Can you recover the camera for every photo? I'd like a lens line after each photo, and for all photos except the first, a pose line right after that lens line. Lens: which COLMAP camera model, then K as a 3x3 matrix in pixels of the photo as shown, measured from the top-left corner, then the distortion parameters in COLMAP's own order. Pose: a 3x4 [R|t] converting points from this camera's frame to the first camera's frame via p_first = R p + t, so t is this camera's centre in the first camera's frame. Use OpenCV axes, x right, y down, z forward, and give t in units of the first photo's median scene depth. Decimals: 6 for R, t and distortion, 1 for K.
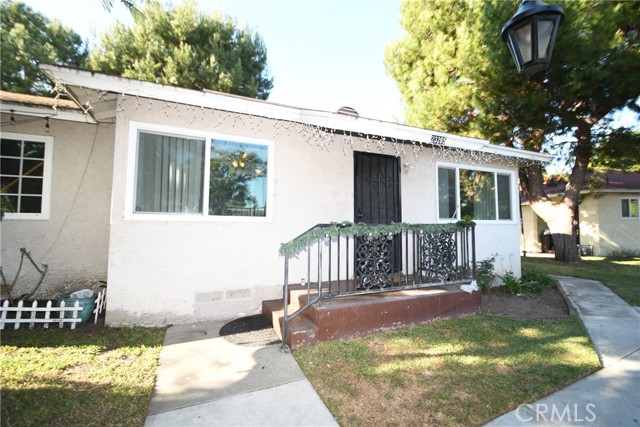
lens RADIAL K [[281.9, 0, 328.7], [0, 281.9, 207.7], [0, 0, 1]] dist [-0.000593, -0.009543]
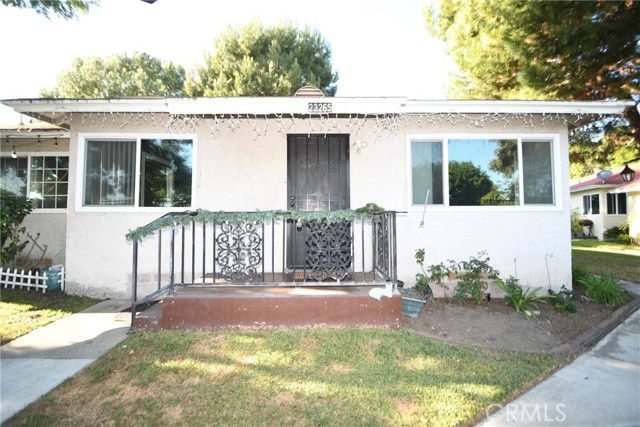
lens RADIAL K [[281.9, 0, 319.3], [0, 281.9, 207.3], [0, 0, 1]] dist [-0.000593, -0.009543]
pose [[0.918529, -0.023414, -0.394659, 0.646922], [0.032353, 0.999348, 0.016010, 0.032006], [0.394027, -0.027474, 0.918688, 0.225342]]
